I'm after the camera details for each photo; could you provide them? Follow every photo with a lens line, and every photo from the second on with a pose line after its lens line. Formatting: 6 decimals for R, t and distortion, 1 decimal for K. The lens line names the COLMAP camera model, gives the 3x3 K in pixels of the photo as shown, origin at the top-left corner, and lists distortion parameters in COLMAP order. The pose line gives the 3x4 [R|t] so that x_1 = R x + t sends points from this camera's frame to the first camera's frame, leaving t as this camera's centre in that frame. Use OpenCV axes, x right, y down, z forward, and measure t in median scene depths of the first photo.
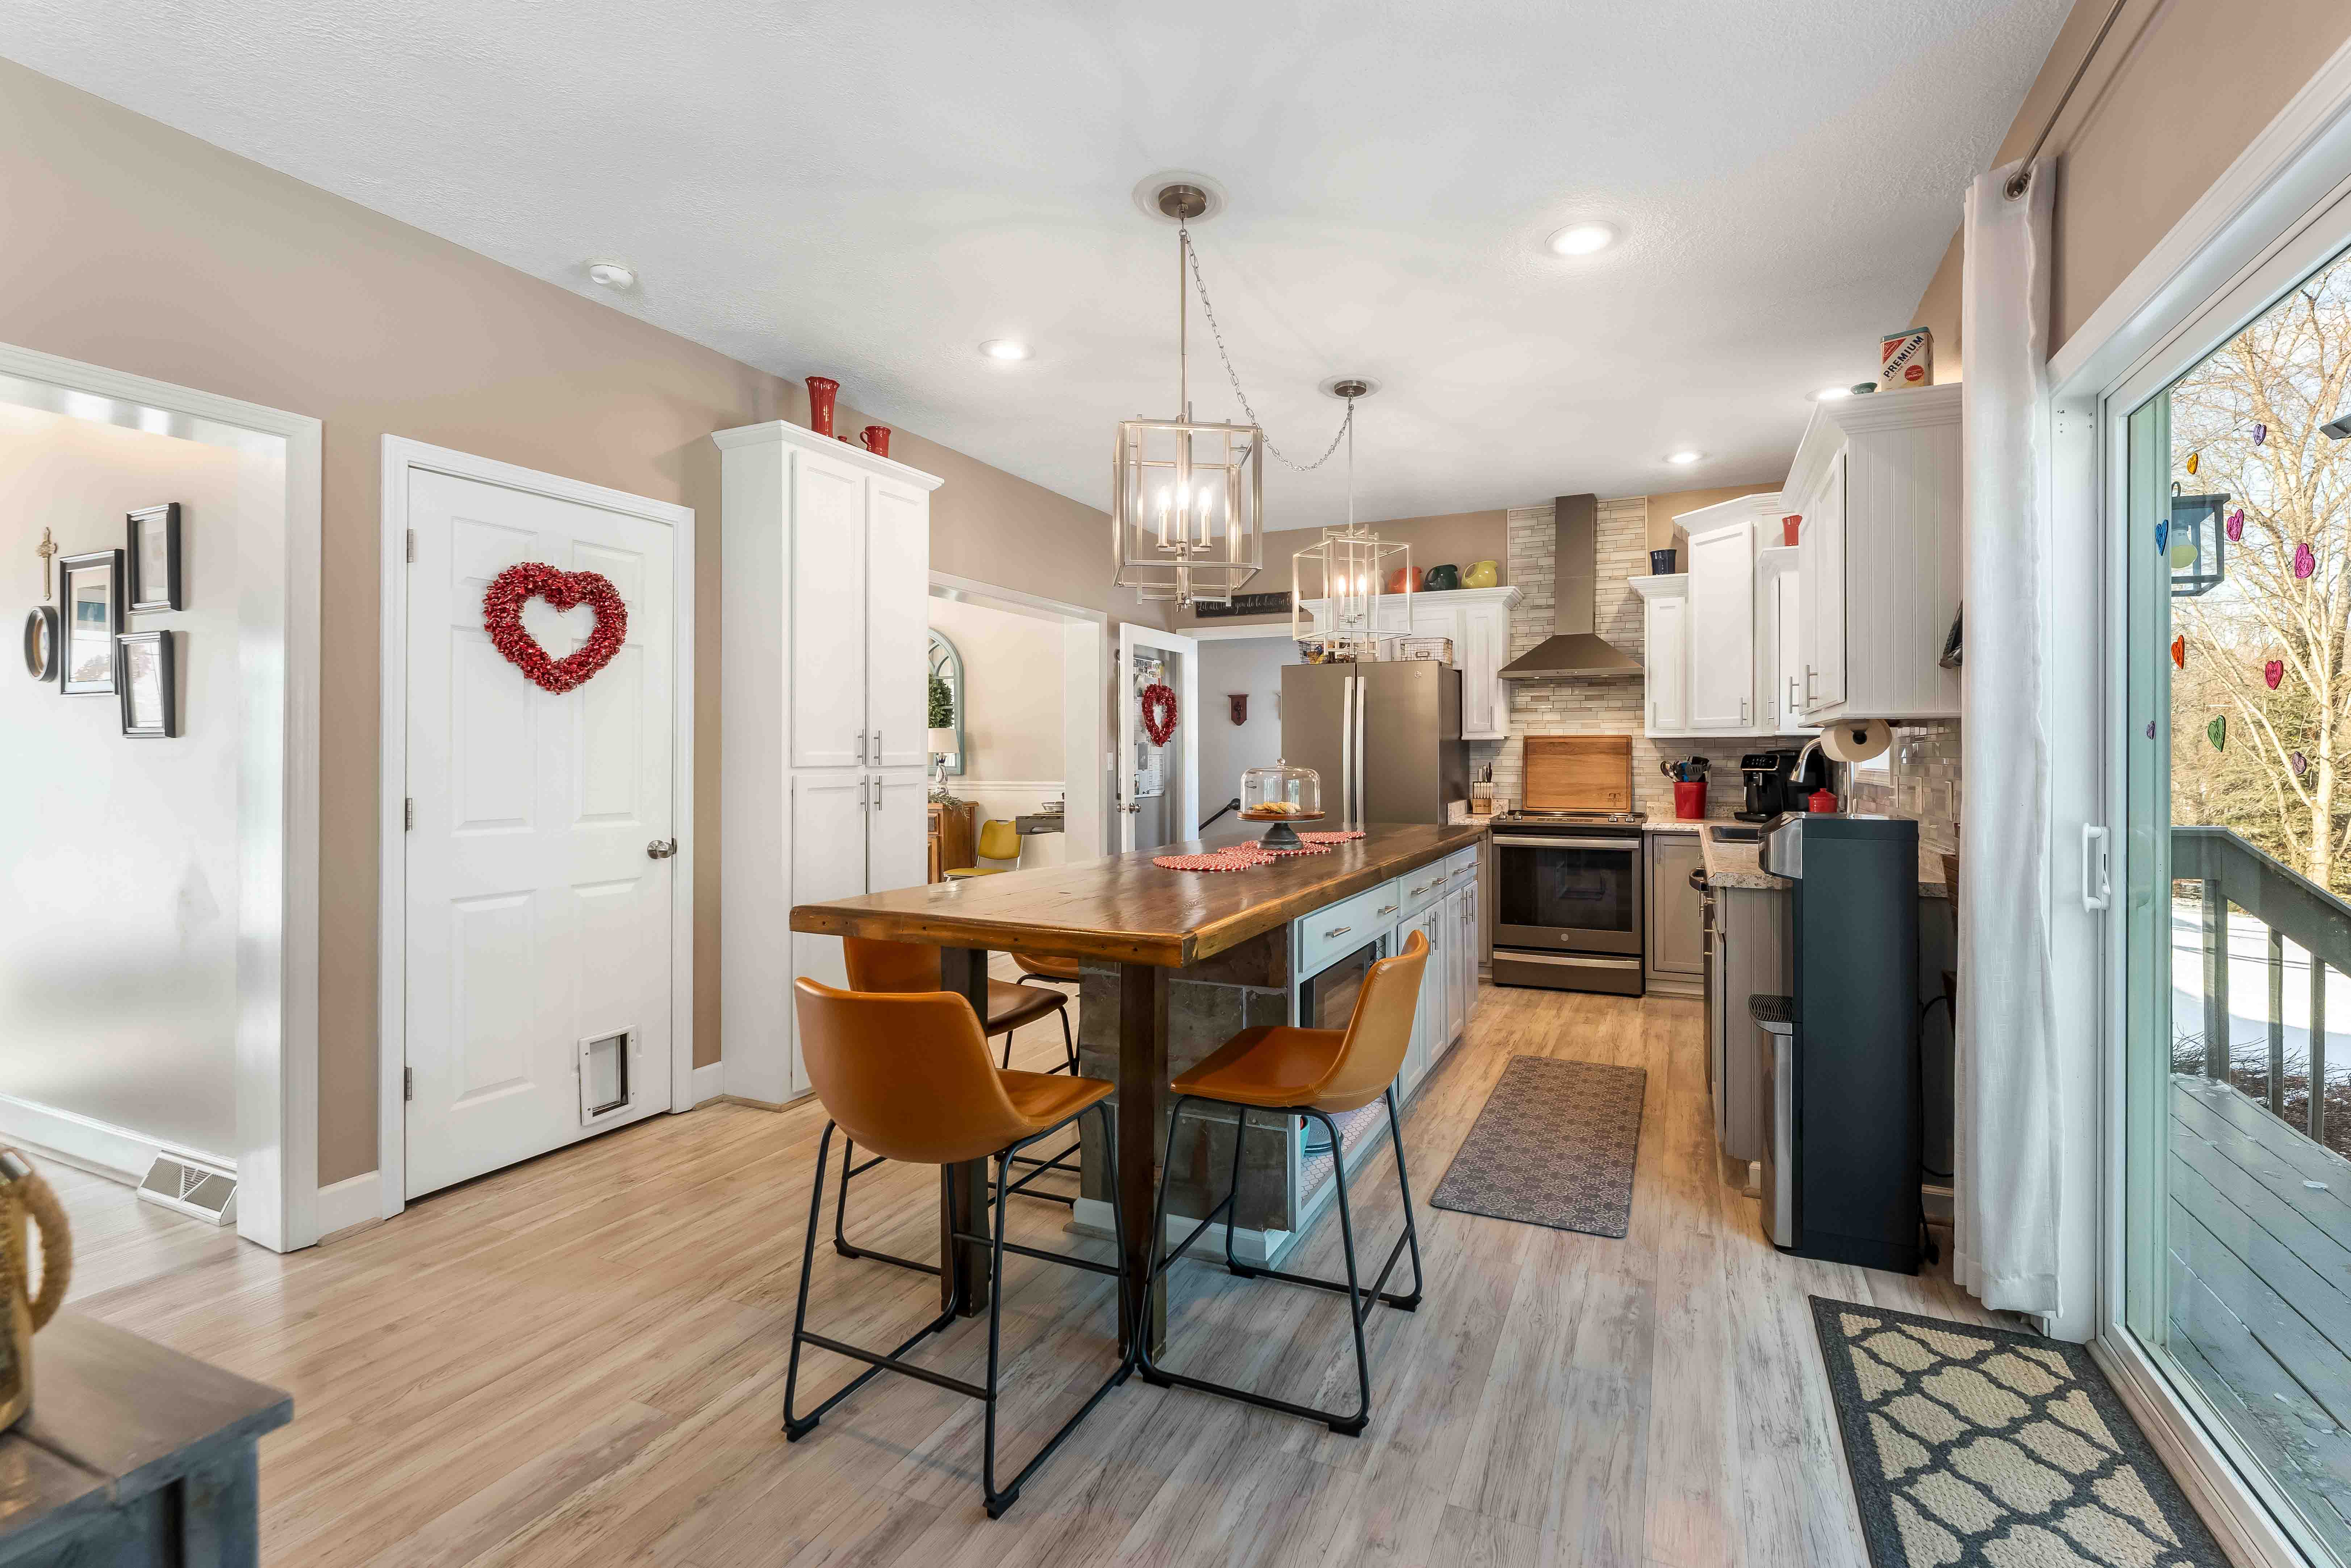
lens RADIAL K [[1037.6, 0, 1246.2], [0, 1037.6, 754.6], [0, 0, 1]] dist [0.000539, -0.000228]
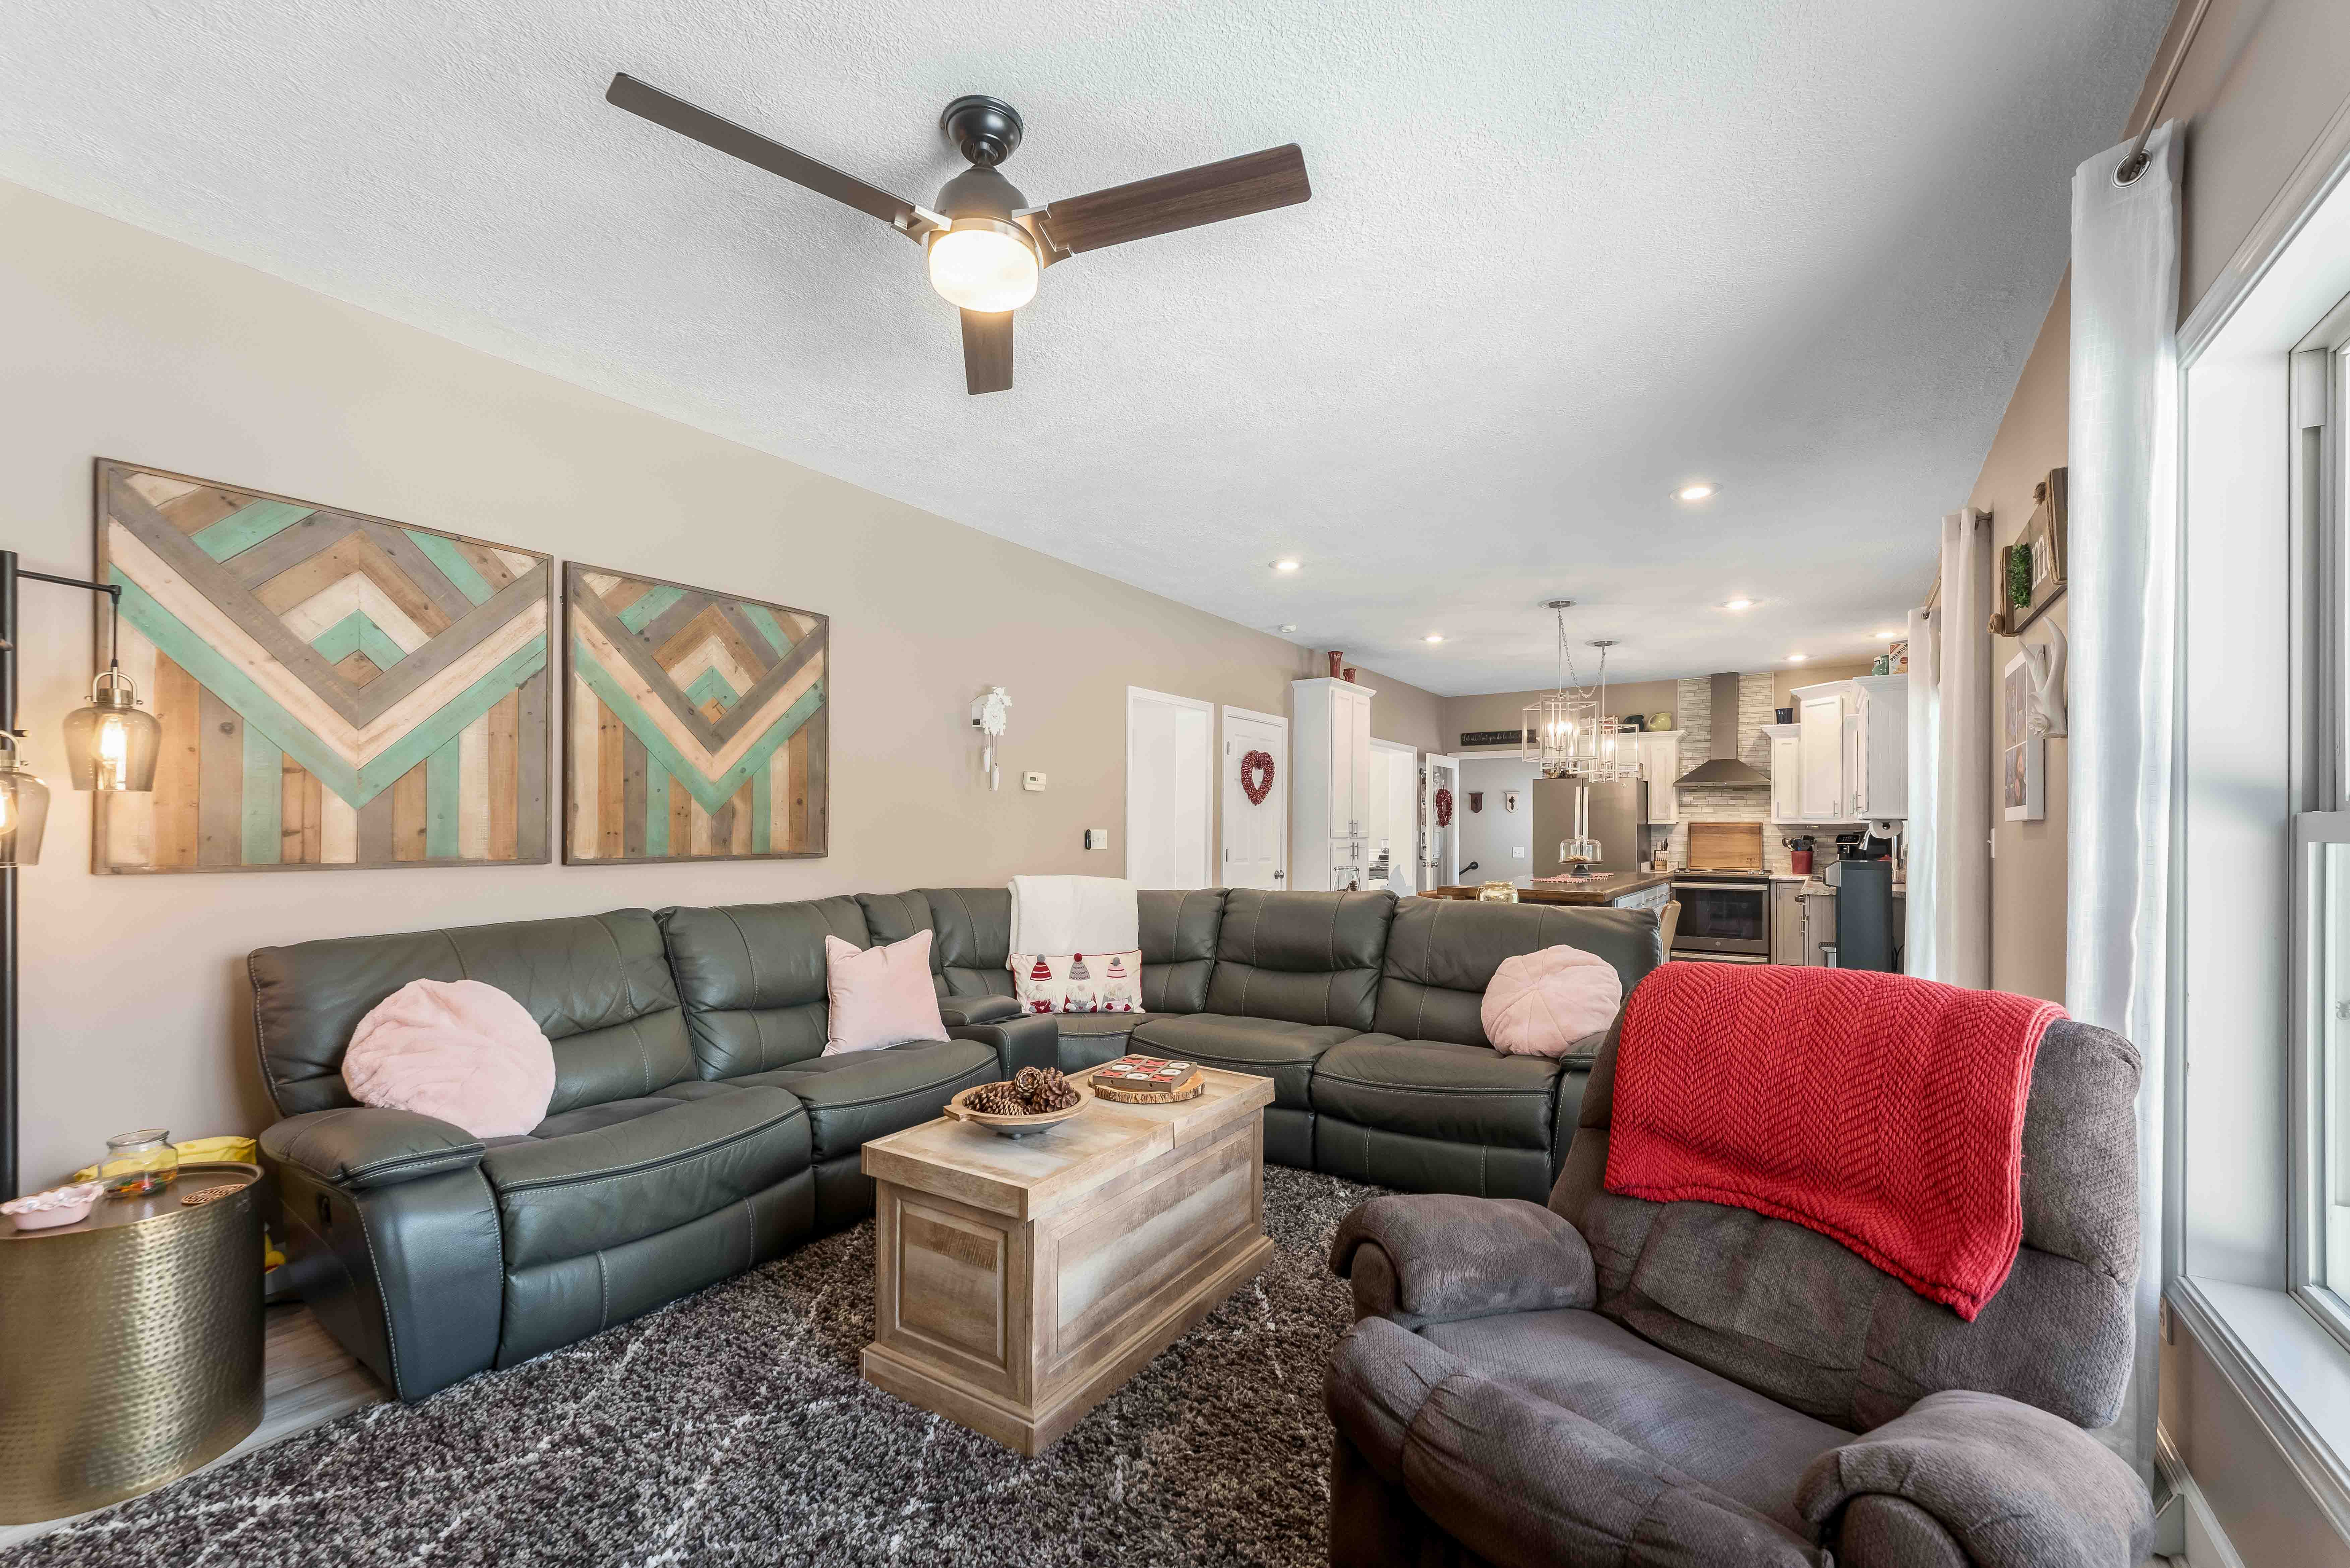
lens RADIAL K [[968.2, 0, 1175.3], [0, 968.2, 827.1], [0, 0, 1]] dist [-0.001263, -0.000161]
pose [[0.982149, 0.004154, -0.188056, -0.248444], [-0.004837, 0.999983, -0.003174, -0.001711], [0.188040, 0.004026, 0.982153, -0.667373]]
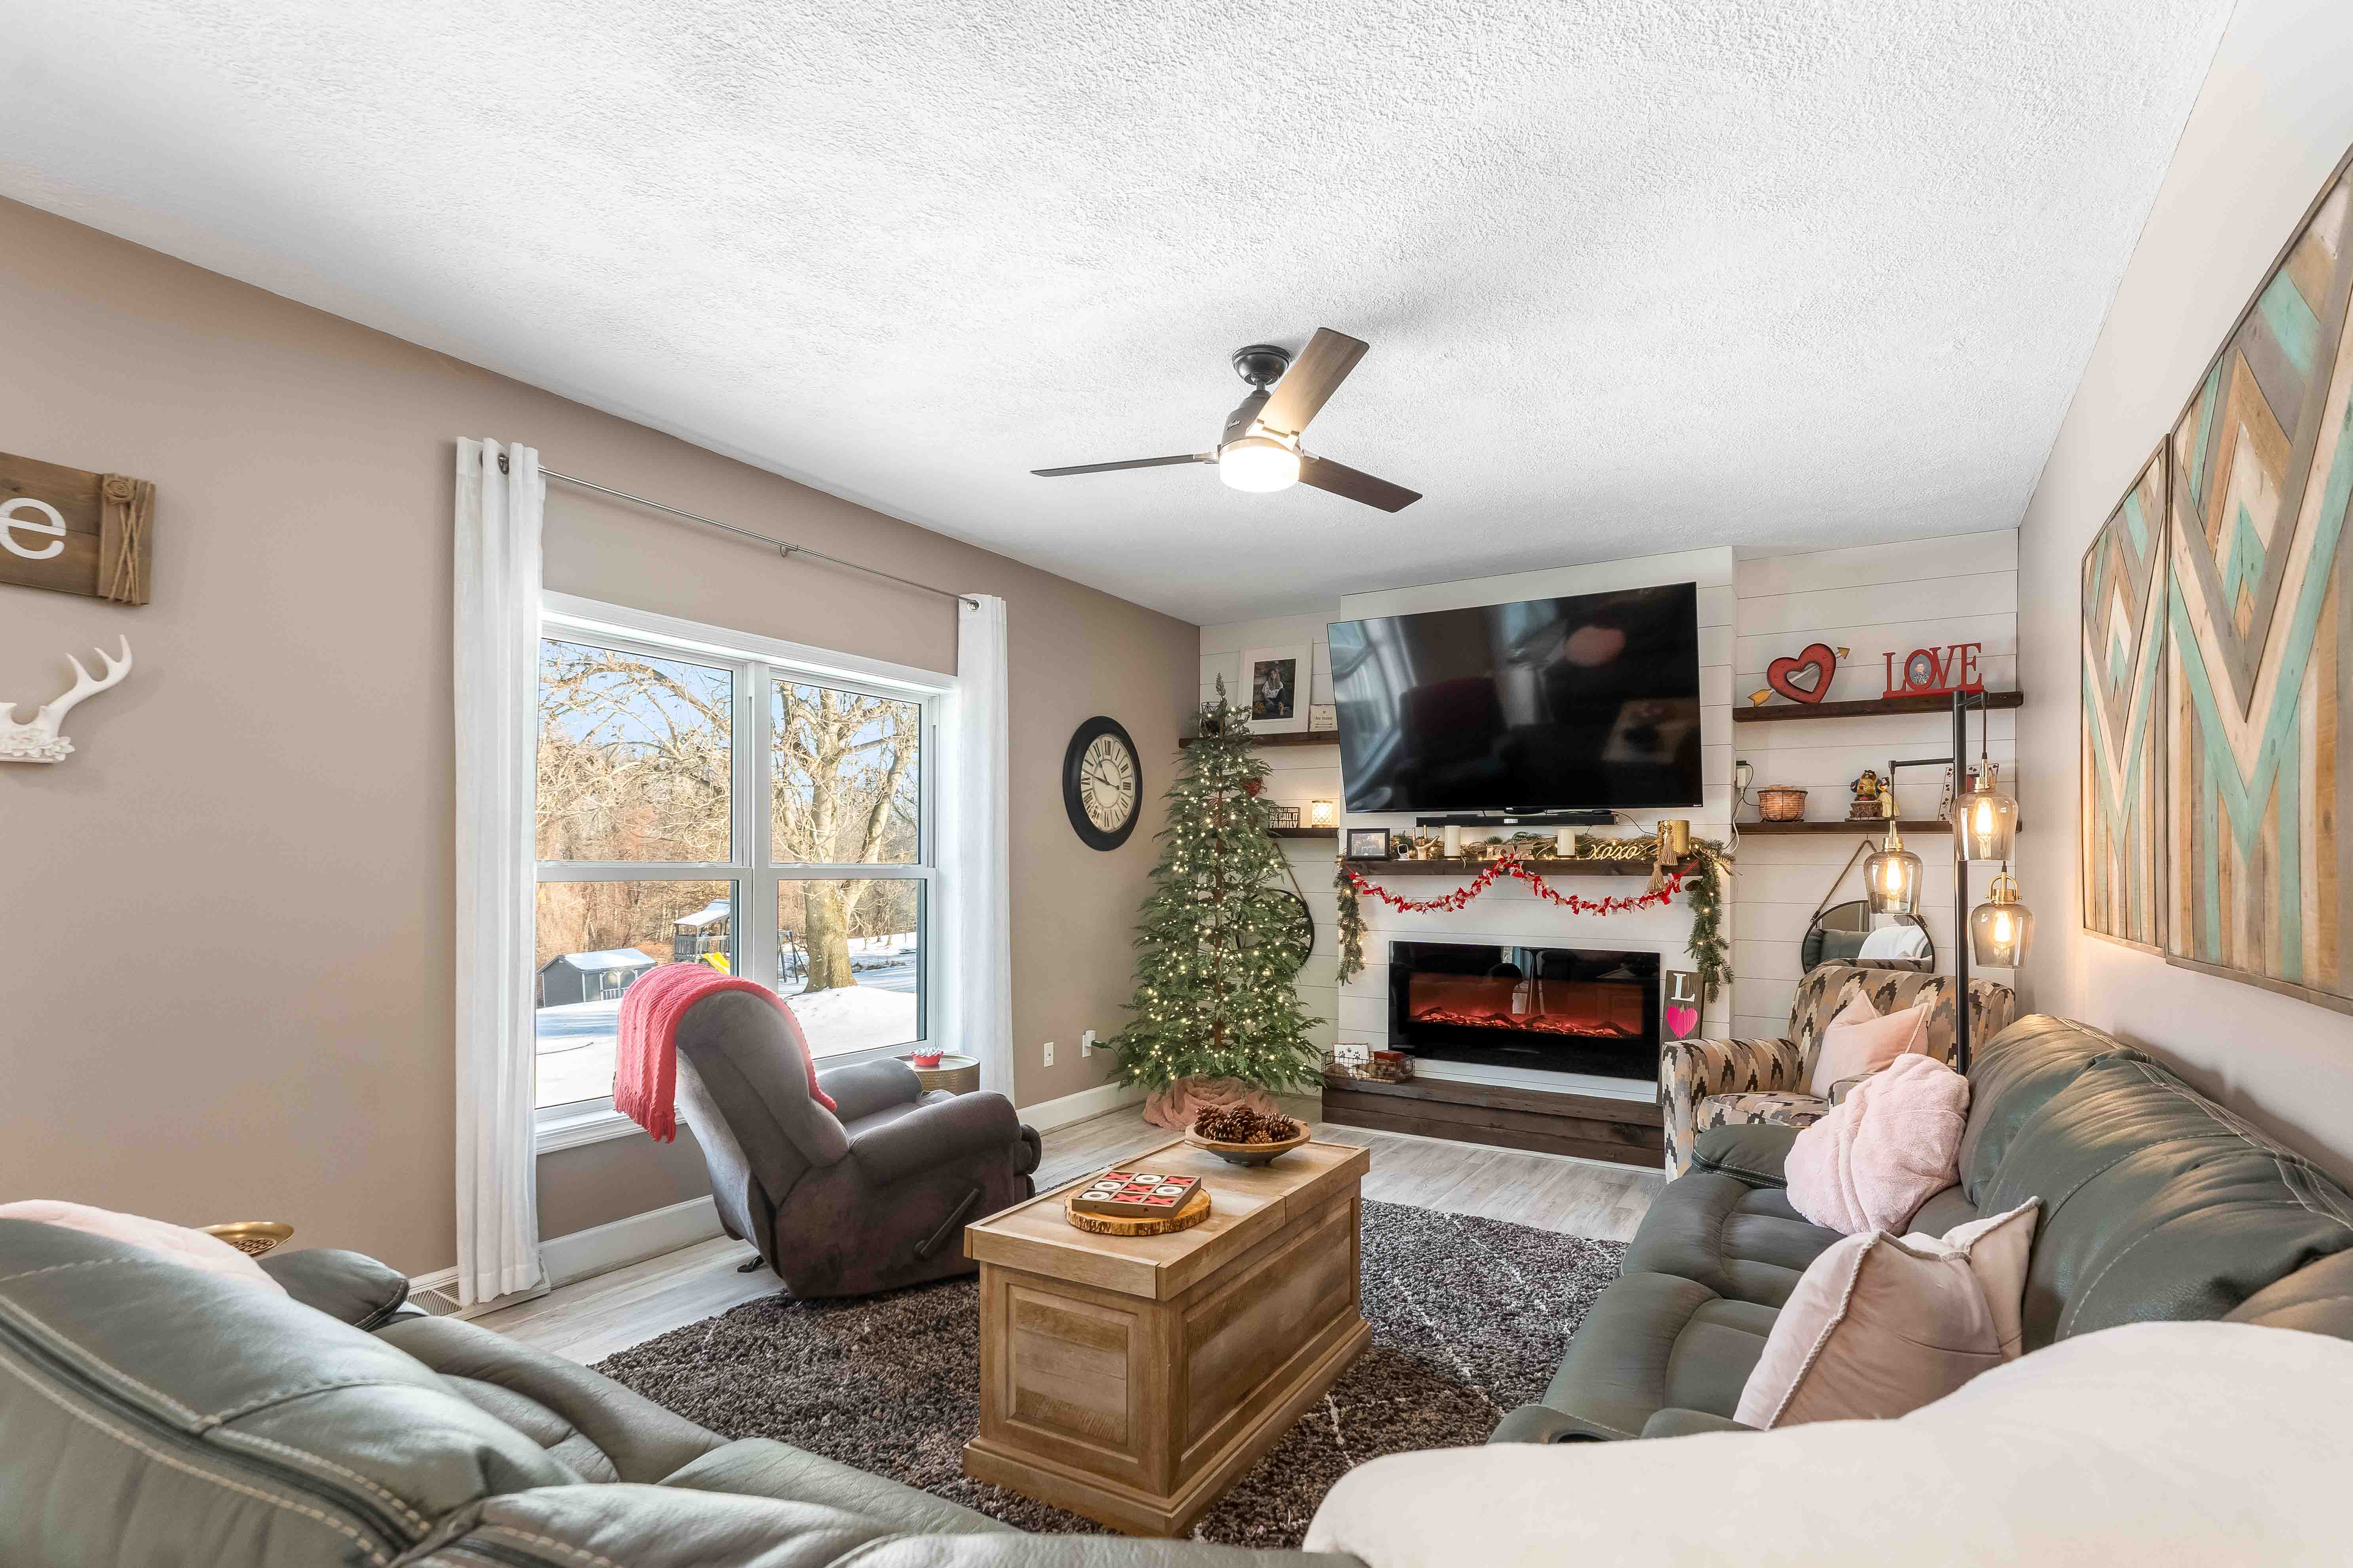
lens RADIAL K [[1126.1, 0, 1188.5], [0, 1126.1, 861.3], [0, 0, 1]] dist [0.001182, -0.000042]
pose [[-0.989092, -0.003528, 0.147255, -0.432764], [-0.004632, 0.999964, -0.007150, -0.009024], [-0.147224, -0.007754, -0.989073, 0.232740]]
